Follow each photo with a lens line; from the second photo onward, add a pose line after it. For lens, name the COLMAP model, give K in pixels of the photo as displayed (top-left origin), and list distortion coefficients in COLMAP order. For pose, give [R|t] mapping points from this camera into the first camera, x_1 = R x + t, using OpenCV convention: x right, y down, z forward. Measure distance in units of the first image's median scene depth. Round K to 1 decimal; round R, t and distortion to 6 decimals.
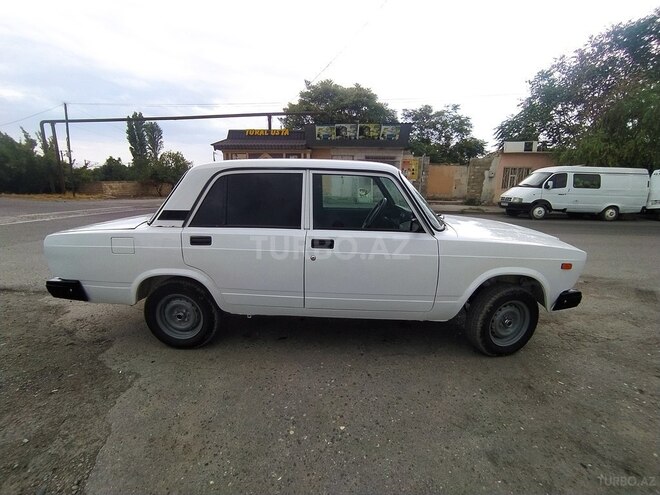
lens RADIAL K [[307.1, 0, 326.7], [0, 307.1, 251.5], [0, 0, 1]] dist [-0.025963, 0.015471]
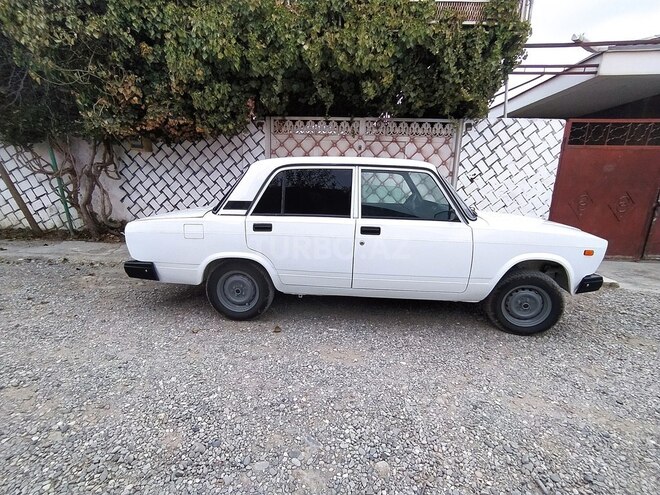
lens RADIAL K [[307.1, 0, 330.0], [0, 307.1, 243.2], [0, 0, 1]] dist [-0.025963, 0.015471]
pose [[0.999617, 0.007742, -0.026553, -0.115045], [-0.008026, 0.999912, -0.010595, 0.030056], [0.026469, 0.010804, 0.999591, -0.122599]]
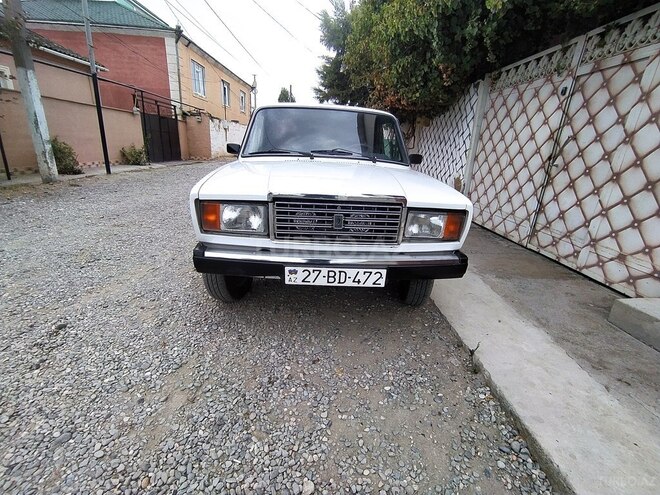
lens RADIAL K [[307.1, 0, 332.1], [0, 307.1, 245.3], [0, 0, 1]] dist [-0.025963, 0.015471]
pose [[0.089149, 0.287004, -0.953772, 1.429906], [-0.275832, 0.927247, 0.253240, -0.128690], [0.957063, 0.240505, 0.161828, 1.112192]]
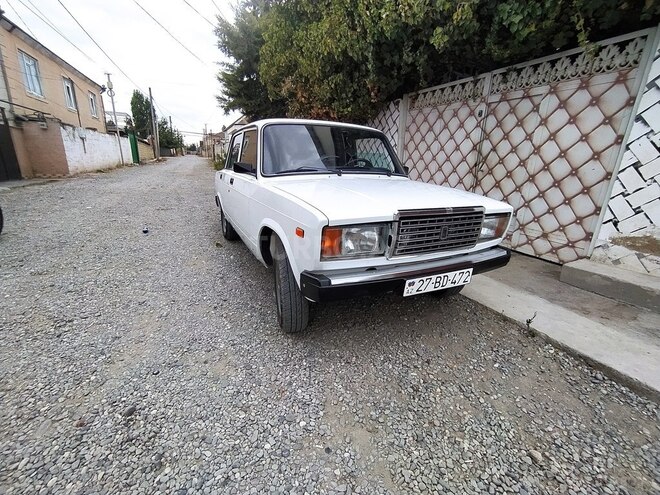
lens RADIAL K [[307.1, 0, 335.4], [0, 307.1, 247.8], [0, 0, 1]] dist [-0.025963, 0.015471]
pose [[0.473579, 0.233330, -0.849282, 1.308955], [-0.218378, 0.965267, 0.143423, -0.030658], [0.853249, 0.117543, 0.508085, 0.645890]]
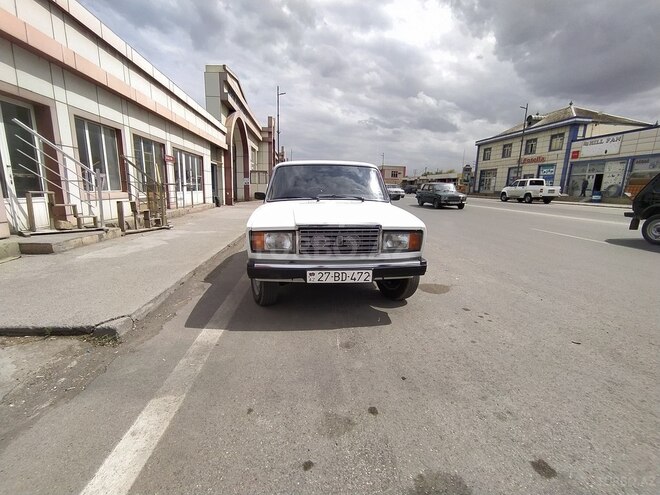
lens RADIAL K [[307.1, 0, 331.4], [0, 307.1, 246.9], [0, 0, 1]] dist [-0.025963, 0.015471]
pose [[0.099998, 0.178591, -0.978829, 1.797590], [-0.233647, 0.960467, 0.151371, -0.143944], [0.967166, 0.213563, 0.137772, 1.055078]]
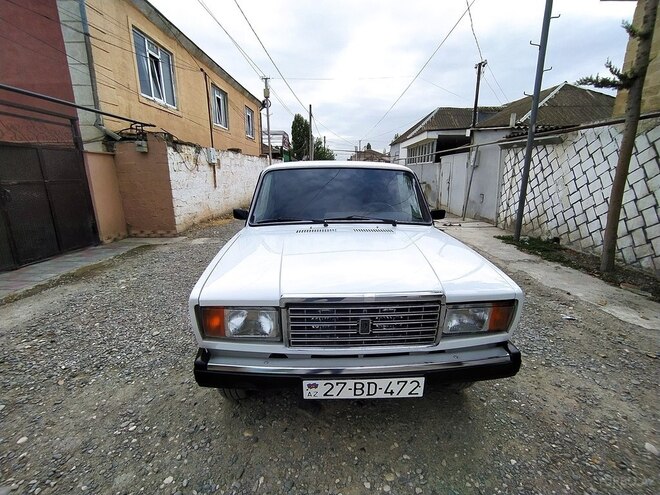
lens RADIAL K [[307.1, 0, 331.0], [0, 307.1, 247.1], [0, 0, 1]] dist [-0.025963, 0.015471]
pose [[0.065314, 0.216015, -0.974203, 1.296388], [-0.226884, 0.953932, 0.196309, -0.236243], [0.971729, 0.208209, 0.111316, 1.071941]]
